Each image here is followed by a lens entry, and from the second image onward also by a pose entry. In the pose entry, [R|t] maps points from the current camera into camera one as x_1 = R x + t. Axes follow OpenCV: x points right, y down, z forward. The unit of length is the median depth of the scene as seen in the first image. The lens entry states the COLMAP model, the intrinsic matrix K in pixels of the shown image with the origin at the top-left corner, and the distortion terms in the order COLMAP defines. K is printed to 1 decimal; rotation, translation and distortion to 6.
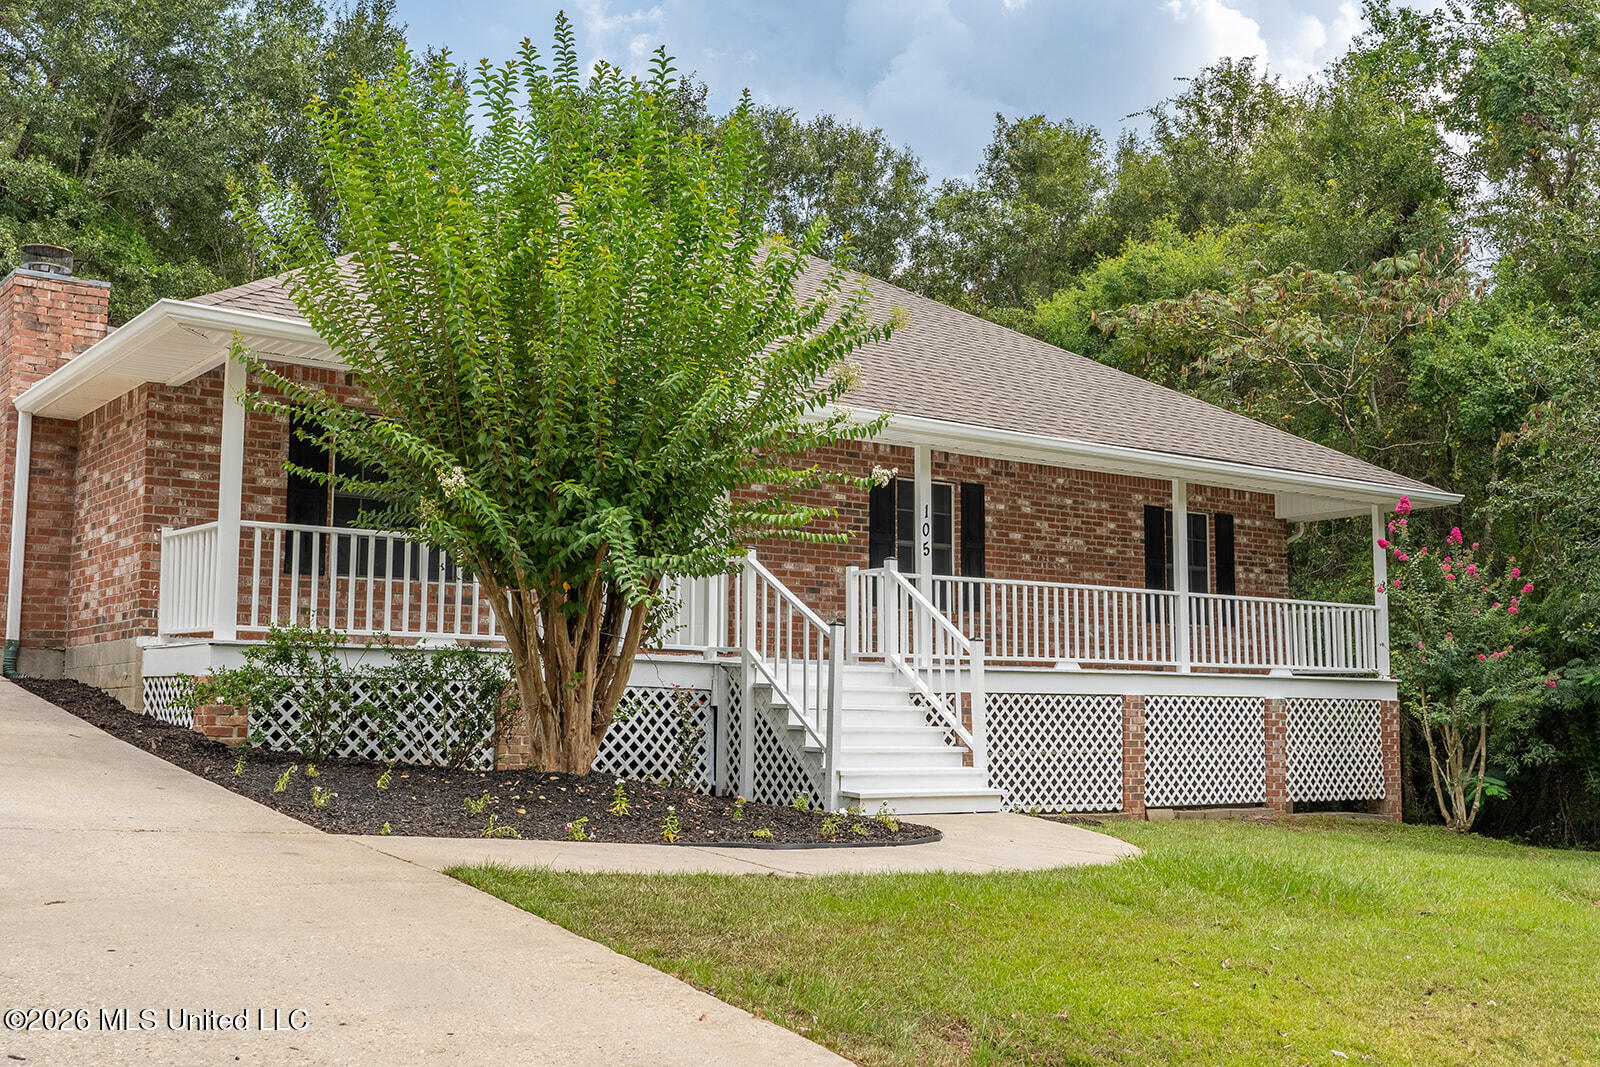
lens RADIAL K [[1628.6, 0, 800.0], [0, 1628.6, 533.5], [0, 0, 1]] dist [0.021897, 0.006424]
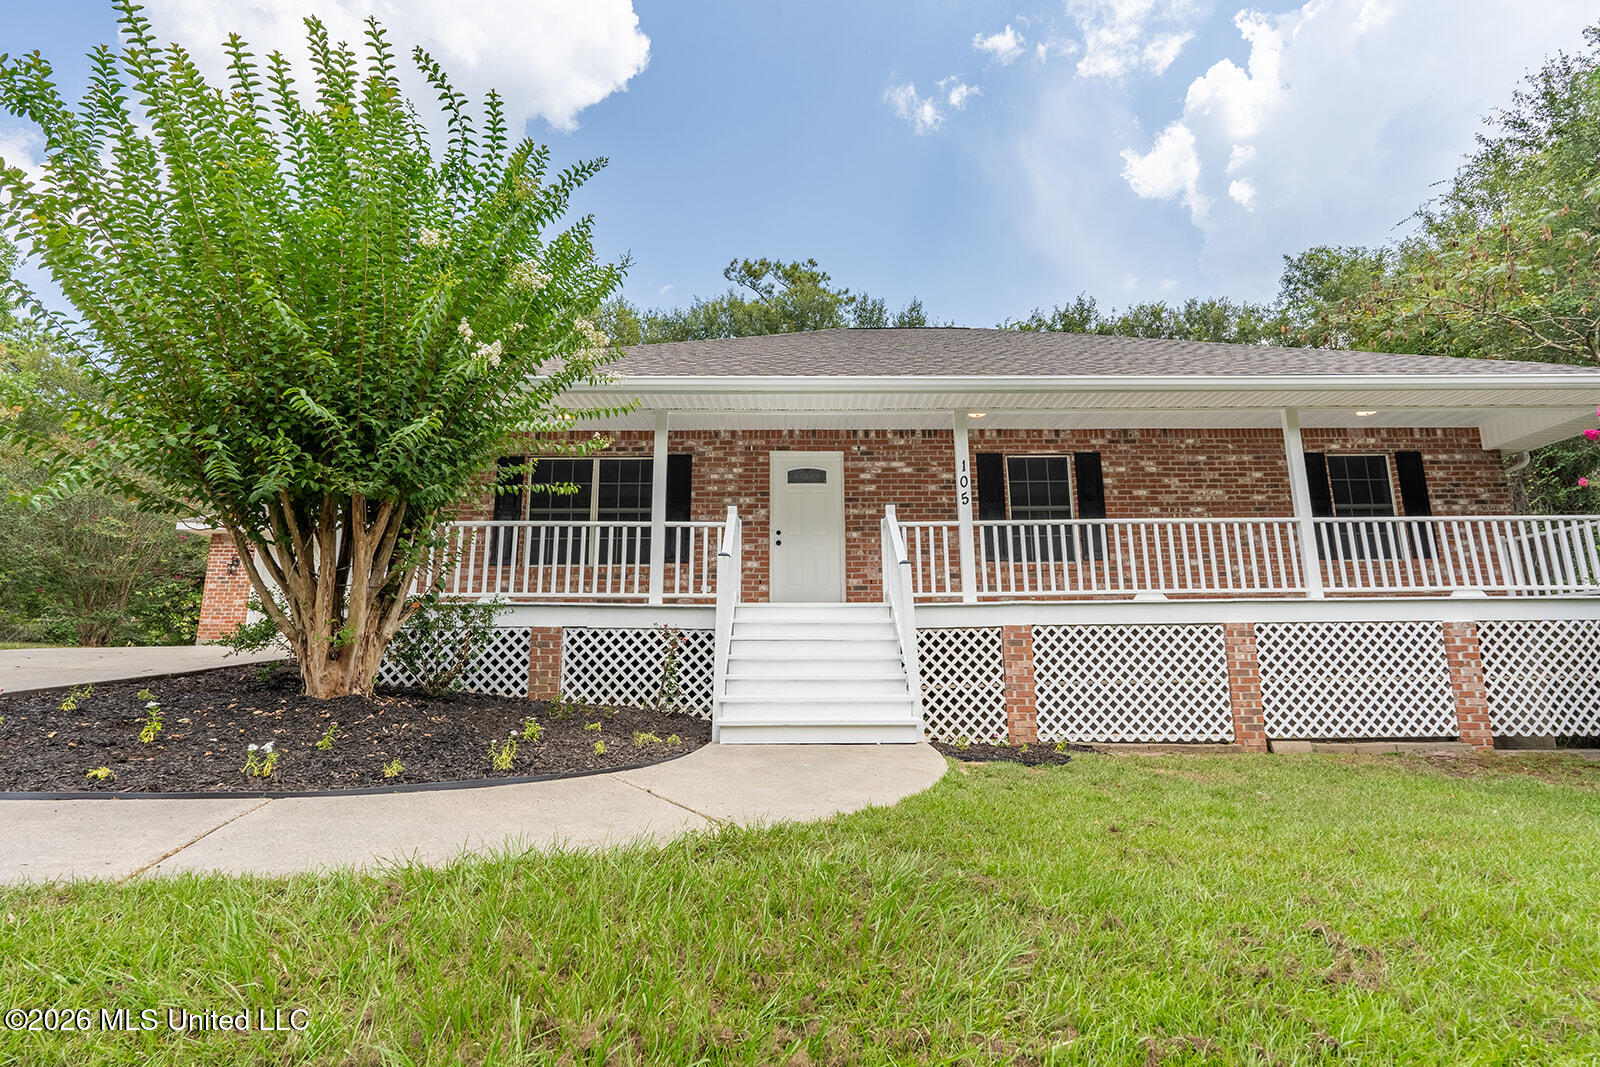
lens RADIAL K [[742.0, 0, 800.0], [0, 742.0, 533.5], [0, 0, 1]] dist [-0.001167, -0.000033]
pose [[0.817931, -0.124639, -0.561653, 0.230862], [0.078811, 0.991321, -0.105218, 0.067362], [0.569893, 0.041797, 0.820655, 0.448052]]
